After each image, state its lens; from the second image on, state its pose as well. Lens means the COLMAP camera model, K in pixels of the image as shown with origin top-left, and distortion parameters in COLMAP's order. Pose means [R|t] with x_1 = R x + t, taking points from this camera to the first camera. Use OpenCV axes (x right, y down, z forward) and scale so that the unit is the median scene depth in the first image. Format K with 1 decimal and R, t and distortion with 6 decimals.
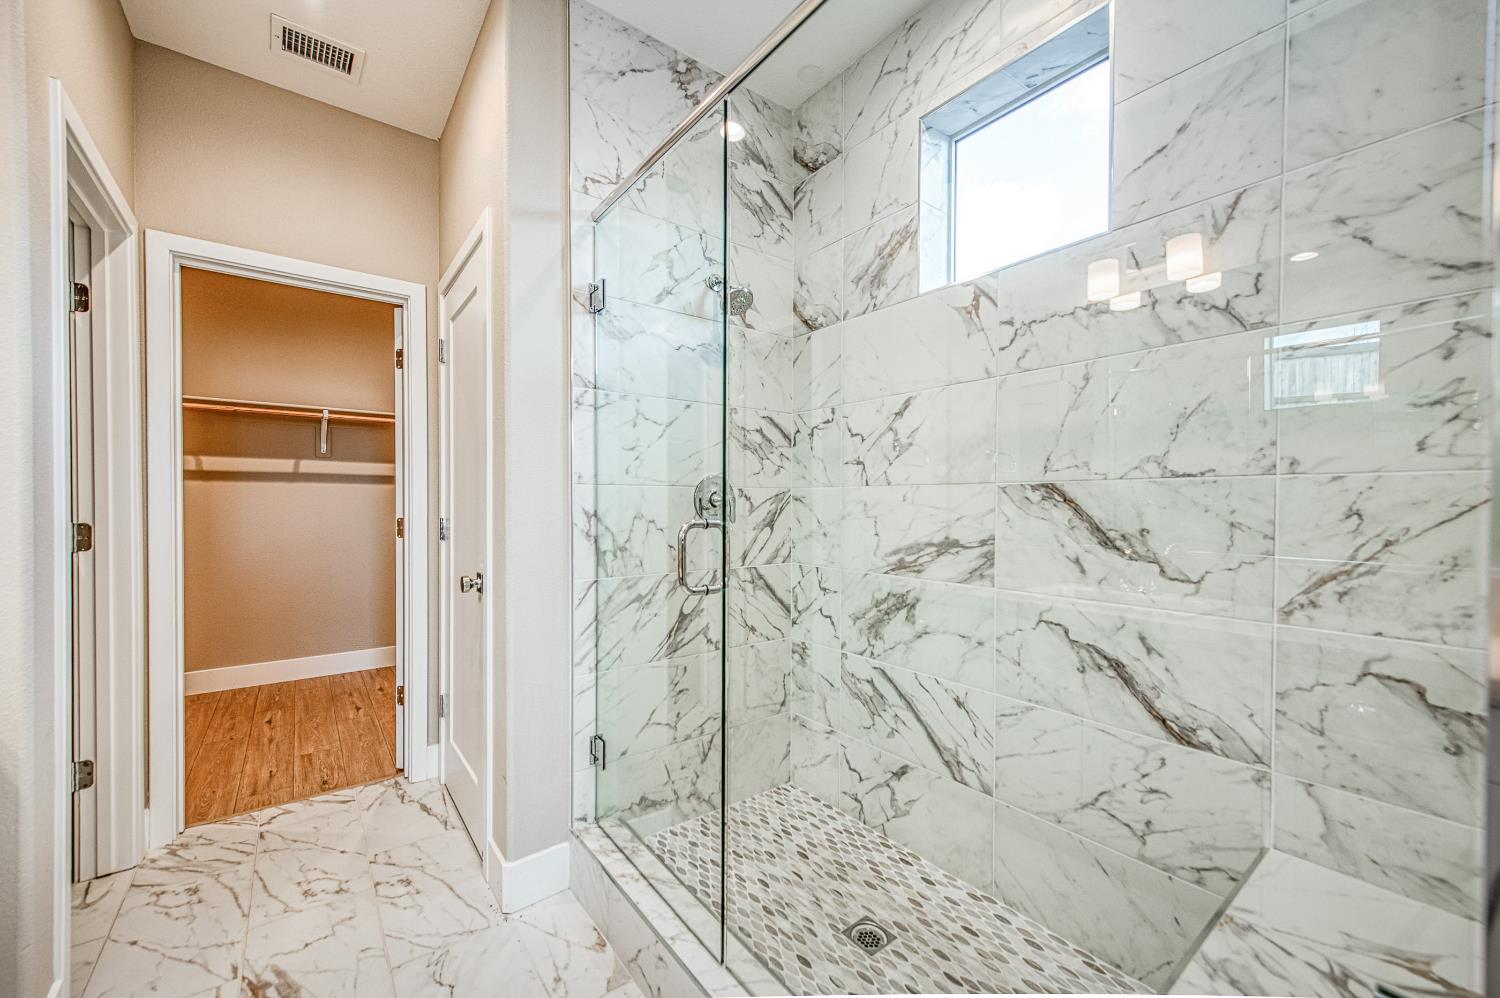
lens RADIAL K [[606.8, 0, 751.3], [0, 606.8, 511.2], [0, 0, 1]] dist [0.009075, -0.000470]
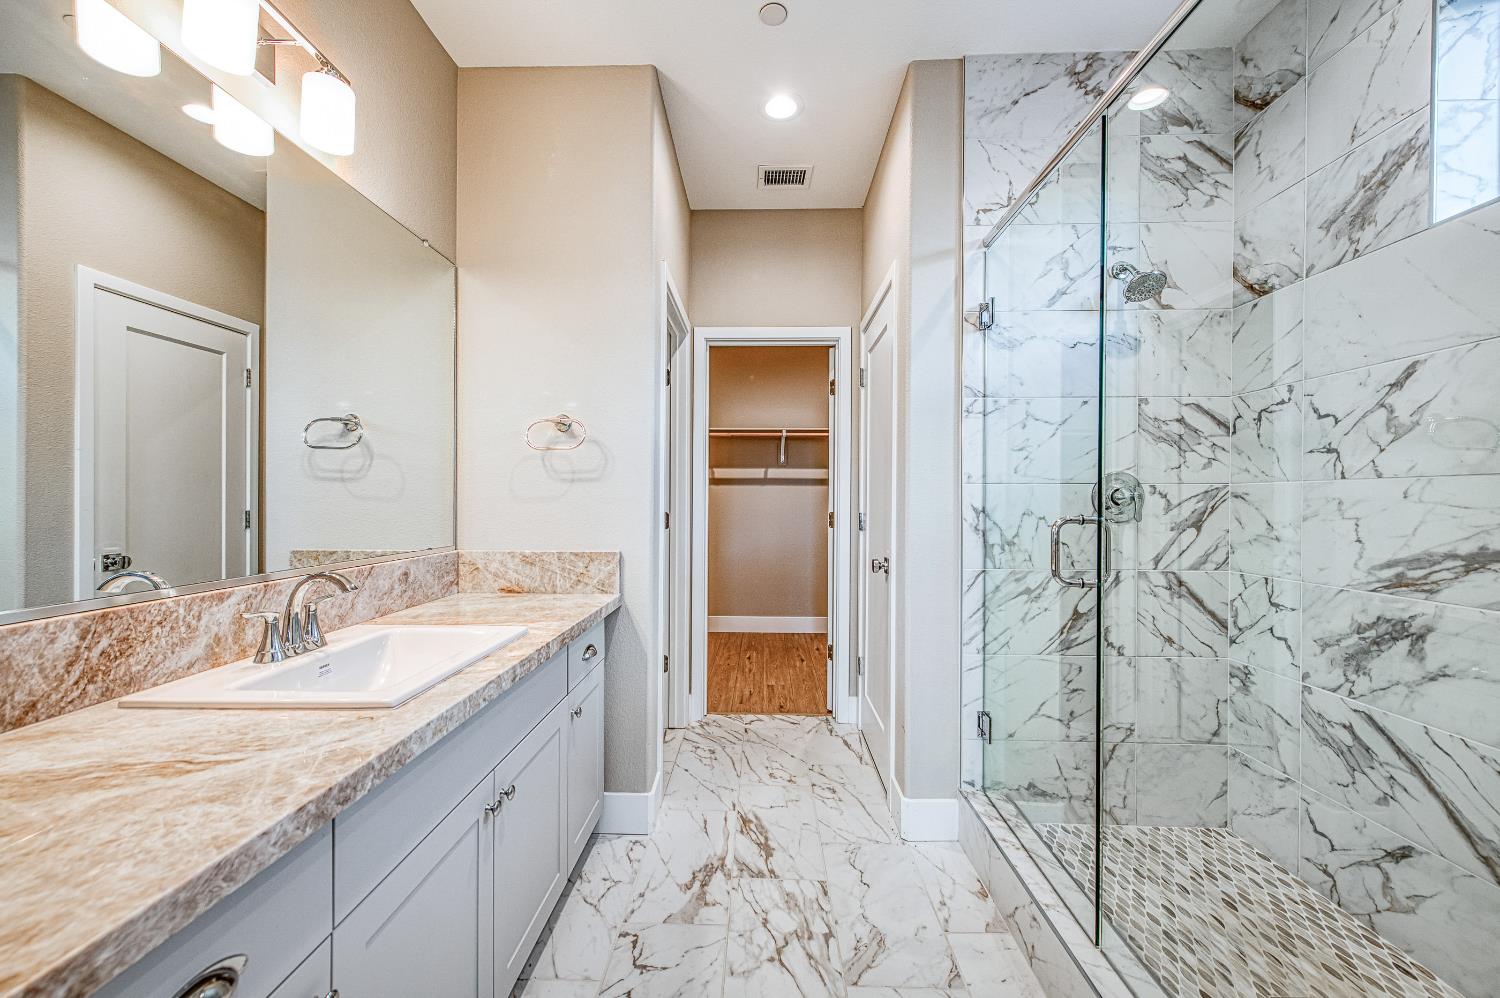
lens RADIAL K [[606.8, 0, 751.3], [0, 606.8, 511.2], [0, 0, 1]] dist [0.009075, -0.000470]
pose [[0.790292, 0.011662, -0.612620, 0.076247], [-0.010247, 0.999931, 0.005817, 0.003785], [0.612645, 0.001680, 0.790356, -0.118076]]
